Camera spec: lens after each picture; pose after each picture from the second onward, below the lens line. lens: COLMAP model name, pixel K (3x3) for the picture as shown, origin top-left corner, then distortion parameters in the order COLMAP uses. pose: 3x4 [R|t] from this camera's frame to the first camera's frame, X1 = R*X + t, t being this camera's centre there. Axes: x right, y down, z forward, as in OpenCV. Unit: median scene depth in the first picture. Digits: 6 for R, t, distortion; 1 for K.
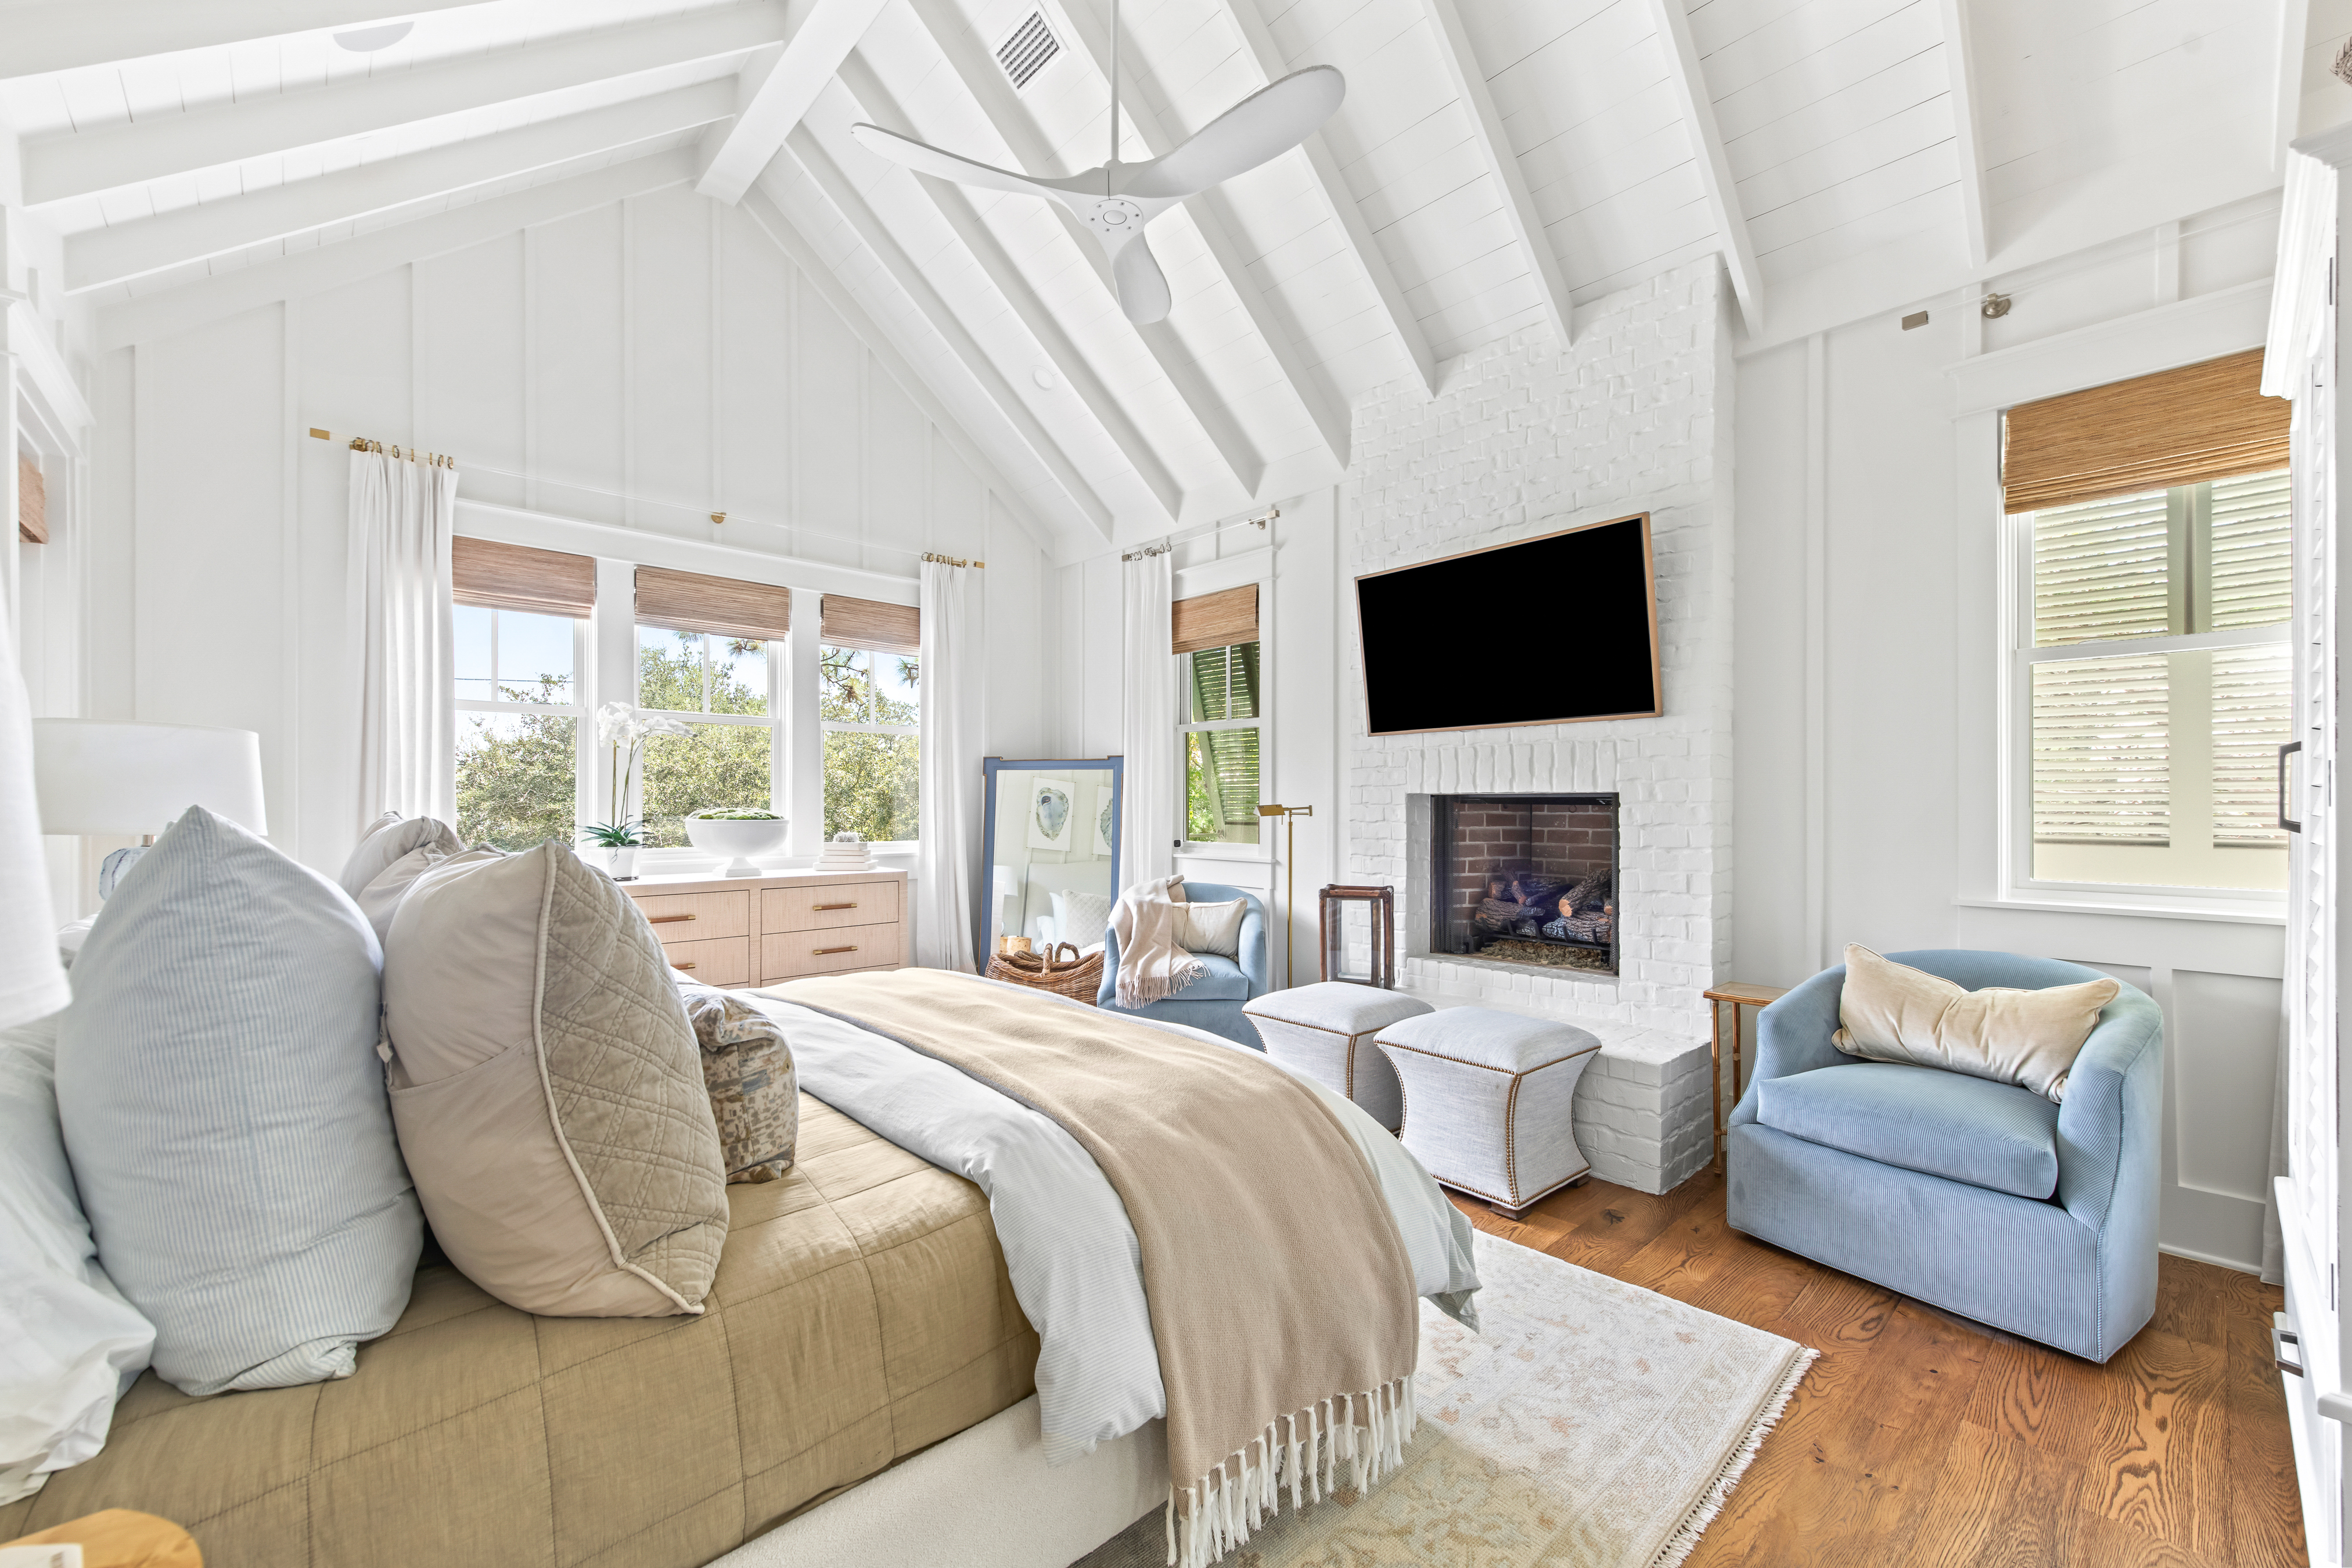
lens RADIAL K [[946.5, 0, 1179.8], [0, 946.5, 805.9], [0, 0, 1]] dist [0.003350, 0.000216]
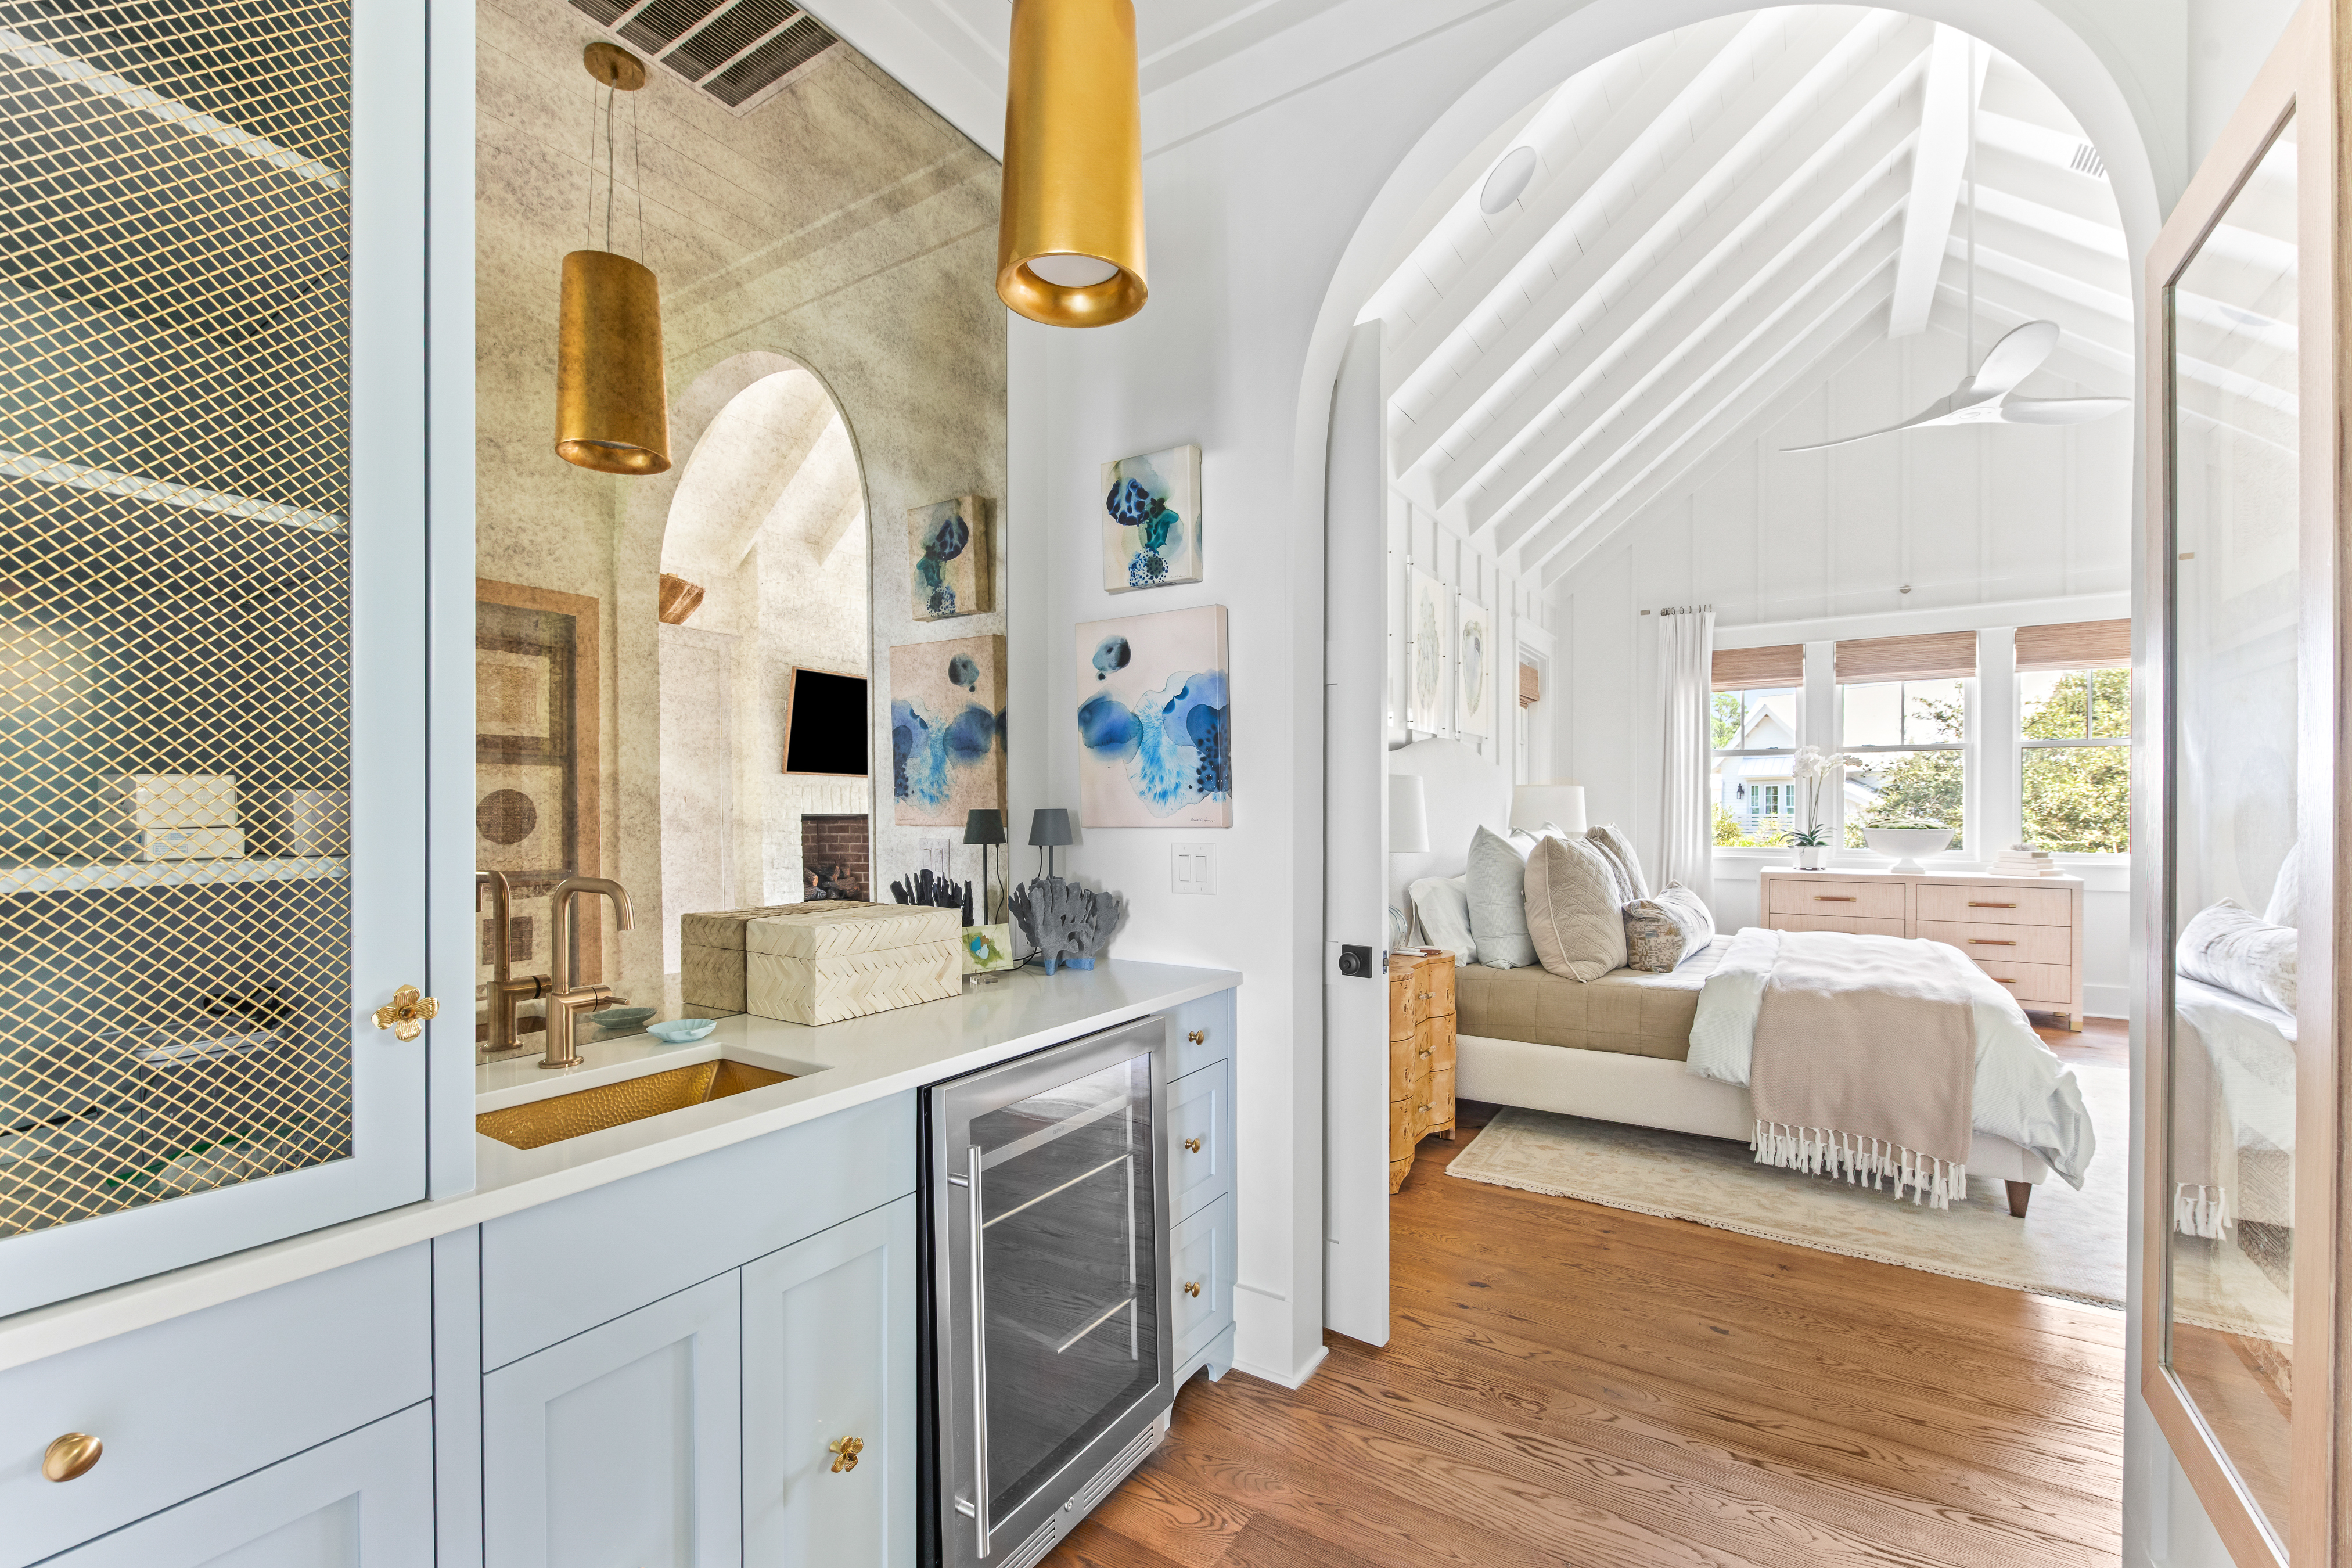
lens RADIAL K [[986.0, 0, 1169.2], [0, 986.0, 819.4], [0, 0, 1]] dist [0.002486, -0.000182]
pose [[0.248081, 0.009203, -0.968696, 0.623657], [0.002058, 0.999948, 0.010027, -0.015272], [0.968737, -0.004481, 0.248049, -0.313539]]
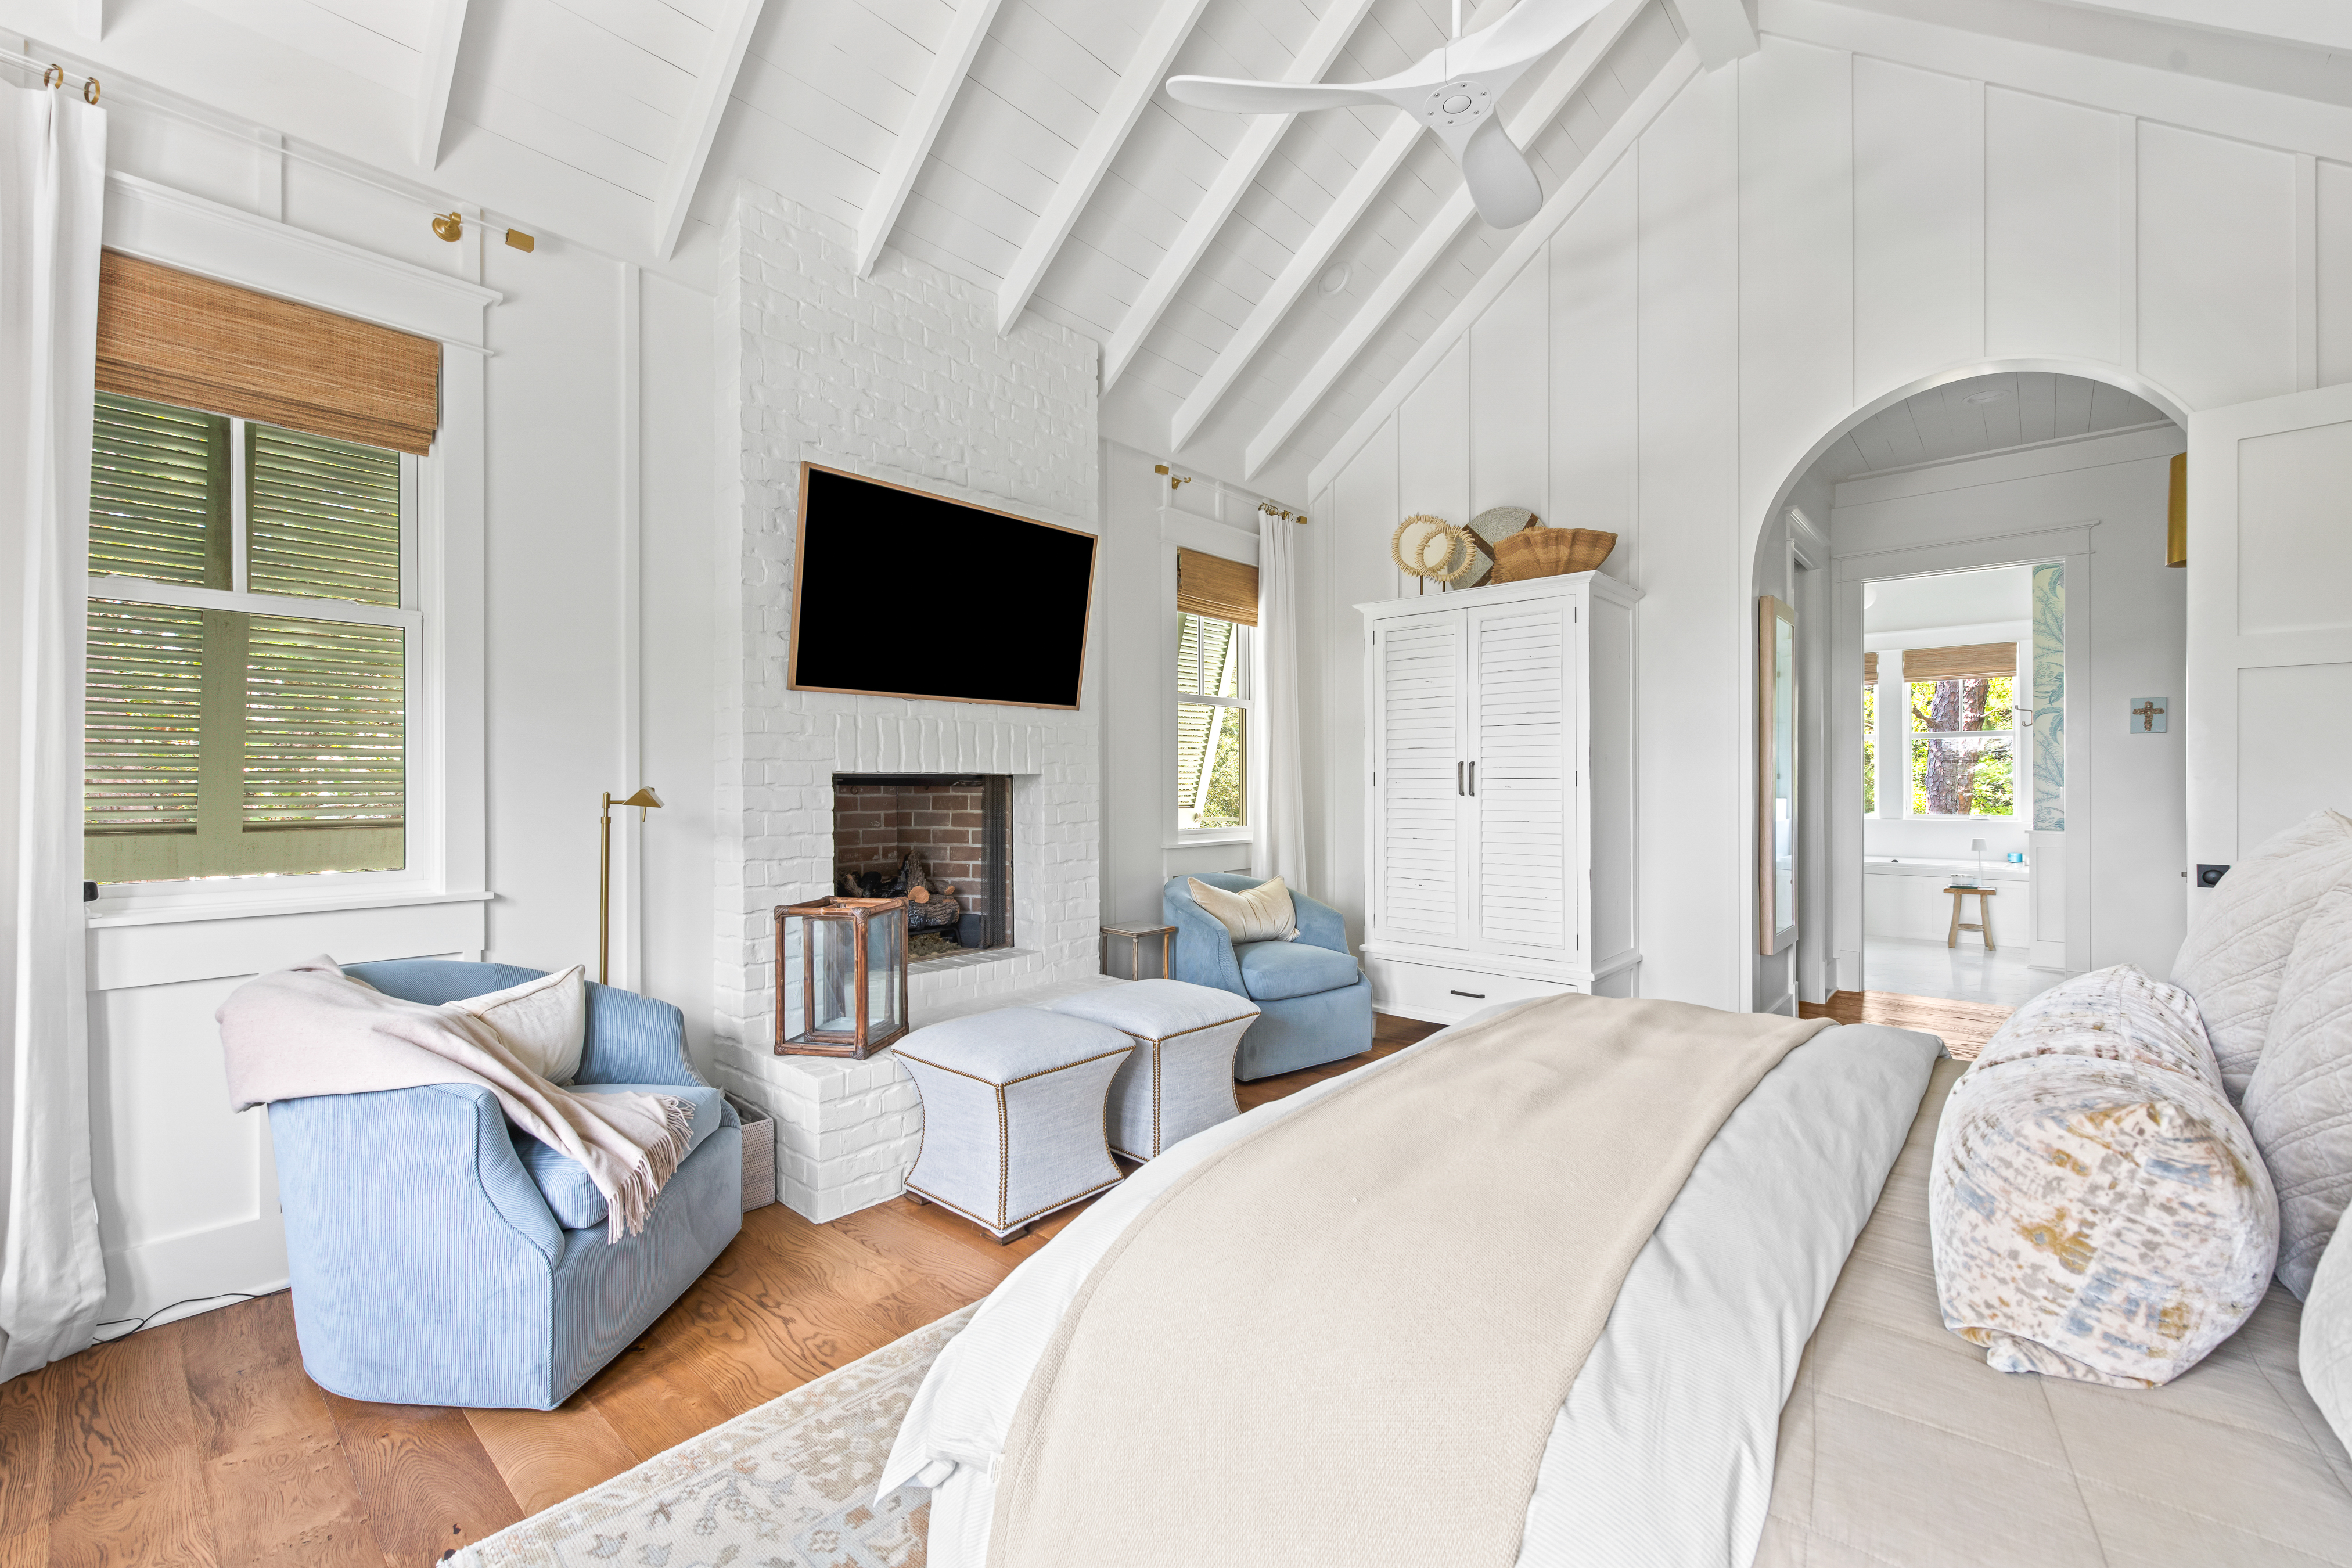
lens RADIAL K [[991.2, 0, 1152.9], [0, 991.2, 796.2], [0, 0, 1]] dist [0.007898, -0.004865]
pose [[-0.097039, -0.008425, 0.995245, -0.565036], [0.004428, 0.999951, 0.008897, 0.000742], [-0.995271, 0.005270, -0.096997, 0.806408]]
